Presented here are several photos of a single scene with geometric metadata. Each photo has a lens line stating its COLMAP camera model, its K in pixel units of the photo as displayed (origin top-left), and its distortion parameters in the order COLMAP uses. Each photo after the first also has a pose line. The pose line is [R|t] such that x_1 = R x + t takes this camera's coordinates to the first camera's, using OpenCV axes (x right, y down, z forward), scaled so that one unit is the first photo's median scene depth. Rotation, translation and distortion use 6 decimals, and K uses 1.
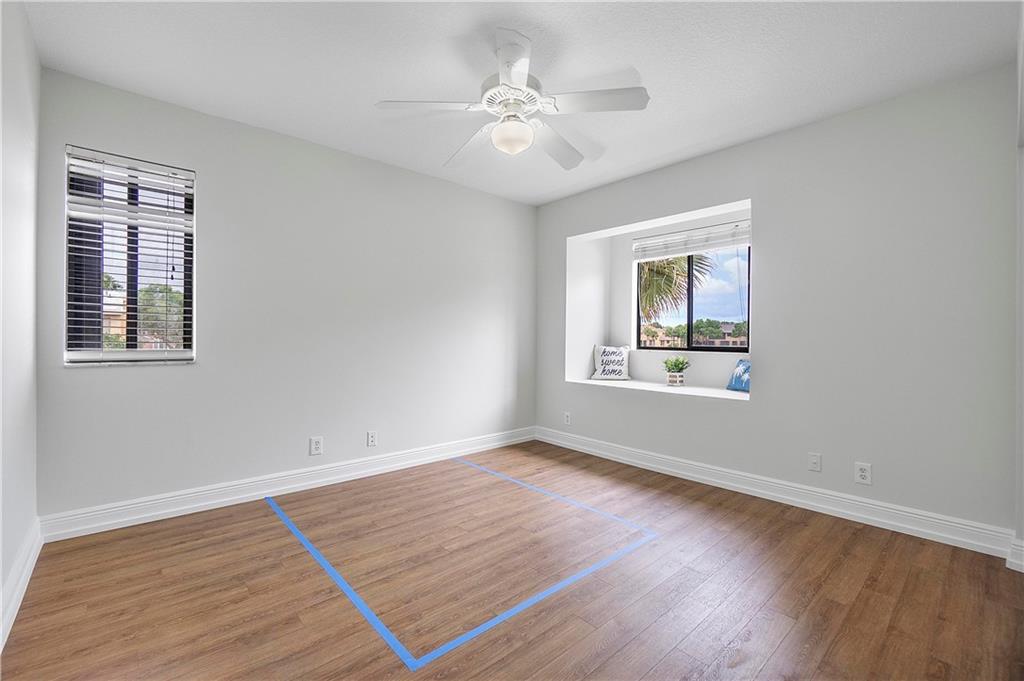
lens RADIAL K [[438.8, 0, 511.0], [0, 438.8, 337.2], [0, 0, 1]] dist [-0.006956, 0.000315]
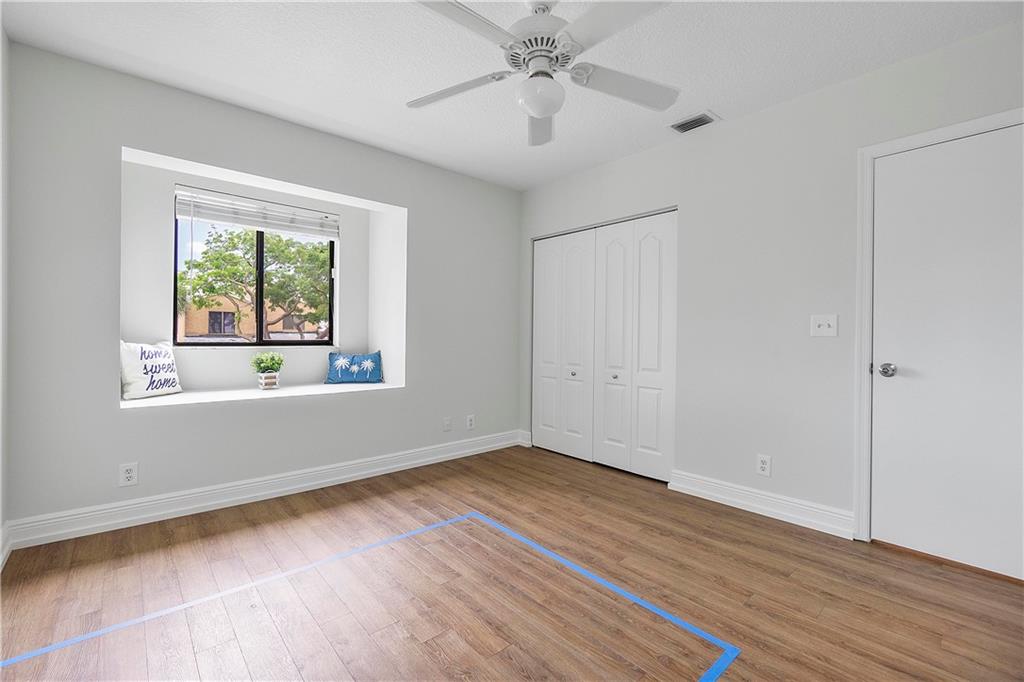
lens RADIAL K [[438.8, 0, 511.0], [0, 438.8, 337.7], [0, 0, 1]] dist [-0.006956, 0.000315]
pose [[0.008891, -0.008995, 0.999920, -0.487792], [-0.006163, 0.999940, 0.009050, 0.005364], [-0.999941, -0.006243, 0.008835, 0.597751]]
